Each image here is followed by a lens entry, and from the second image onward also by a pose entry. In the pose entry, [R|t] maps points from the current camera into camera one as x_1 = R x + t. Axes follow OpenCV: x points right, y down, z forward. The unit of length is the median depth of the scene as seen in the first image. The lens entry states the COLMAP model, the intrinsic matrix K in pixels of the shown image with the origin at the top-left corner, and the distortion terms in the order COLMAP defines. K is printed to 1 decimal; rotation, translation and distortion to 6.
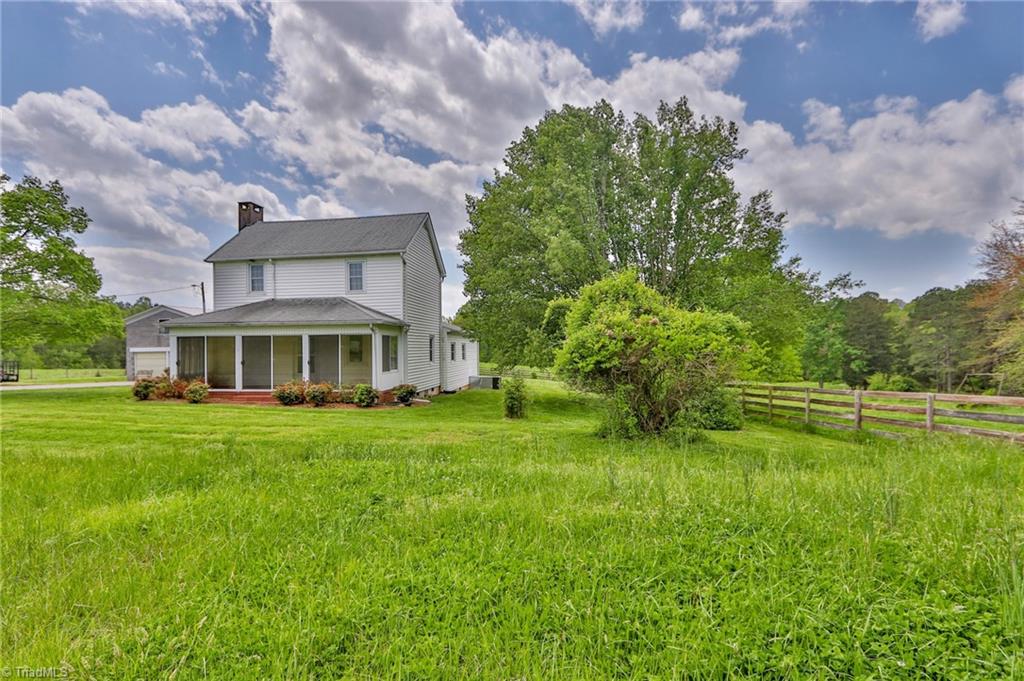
lens RADIAL K [[551.1, 0, 491.4], [0, 551.1, 360.8], [0, 0, 1]] dist [-0.019122, 0.000831]
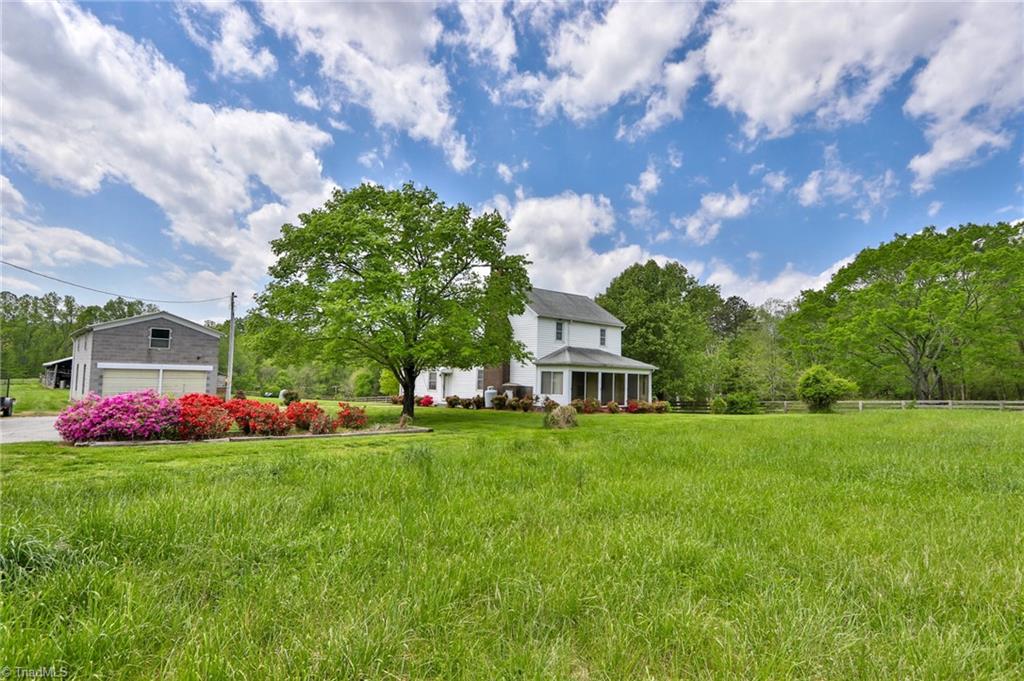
lens RADIAL K [[551.1, 0, 491.4], [0, 551.1, 360.8], [0, 0, 1]] dist [-0.019122, 0.000831]
pose [[0.645705, 0.052150, 0.761804, -1.450820], [-0.017098, 0.998402, -0.053854, 0.008433], [-0.763396, 0.021749, 0.645565, 0.170628]]
